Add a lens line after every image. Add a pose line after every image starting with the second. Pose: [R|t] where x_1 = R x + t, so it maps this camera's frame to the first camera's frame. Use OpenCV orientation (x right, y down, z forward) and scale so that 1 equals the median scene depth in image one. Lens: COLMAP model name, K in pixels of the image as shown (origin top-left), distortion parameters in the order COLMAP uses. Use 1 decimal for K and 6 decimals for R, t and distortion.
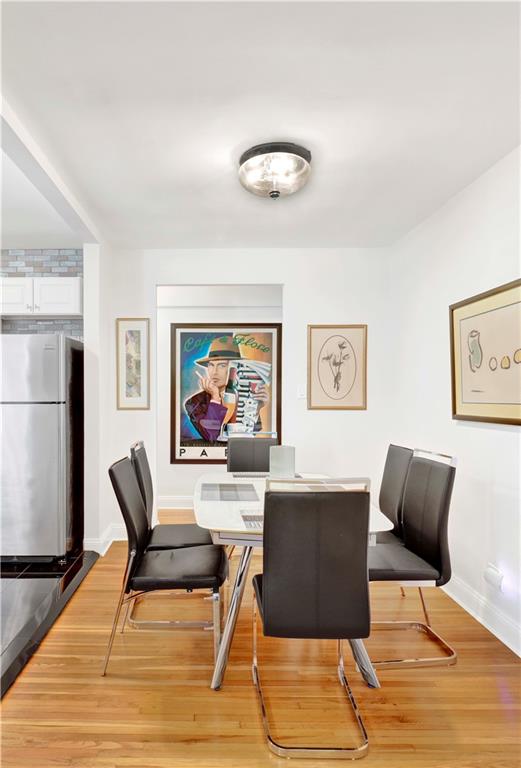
lens RADIAL K [[473.9, 0, 199.7], [0, 473.9, 387.4], [0, 0, 1]] dist [-0.000383, -0.000461]
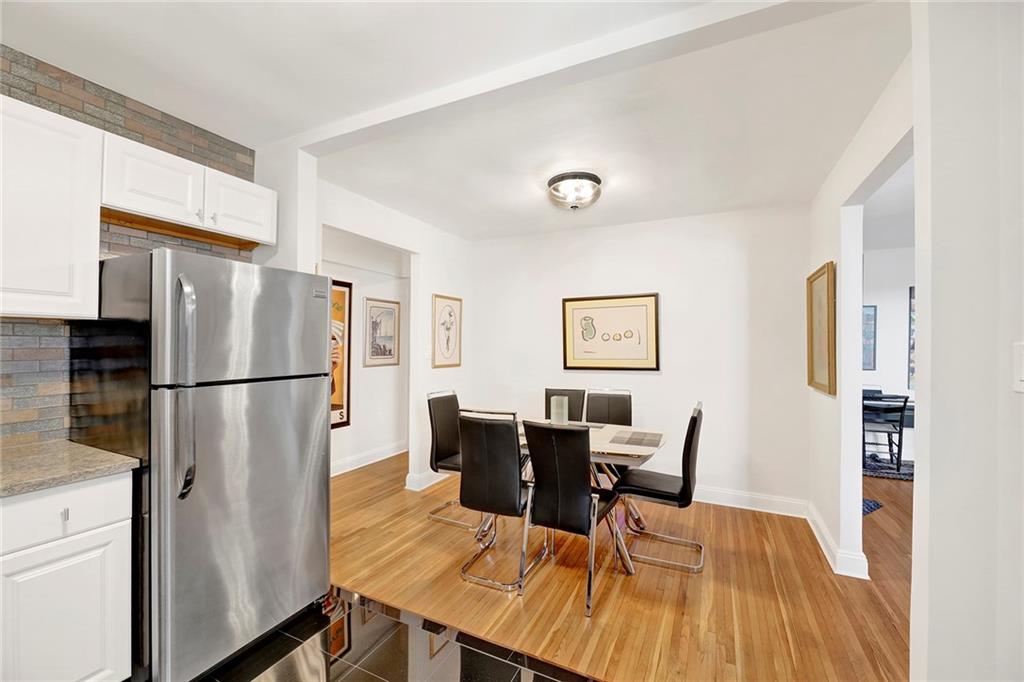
lens RADIAL K [[420.4, 0, 516.5], [0, 420.4, 341.4], [0, 0, 1]] dist [0.001469, 0.000027]
pose [[0.424800, 0.009150, 0.905241, -0.485181], [-0.007919, 0.999948, -0.006391, -0.010238], [-0.905253, -0.004454, 0.424850, 0.313438]]
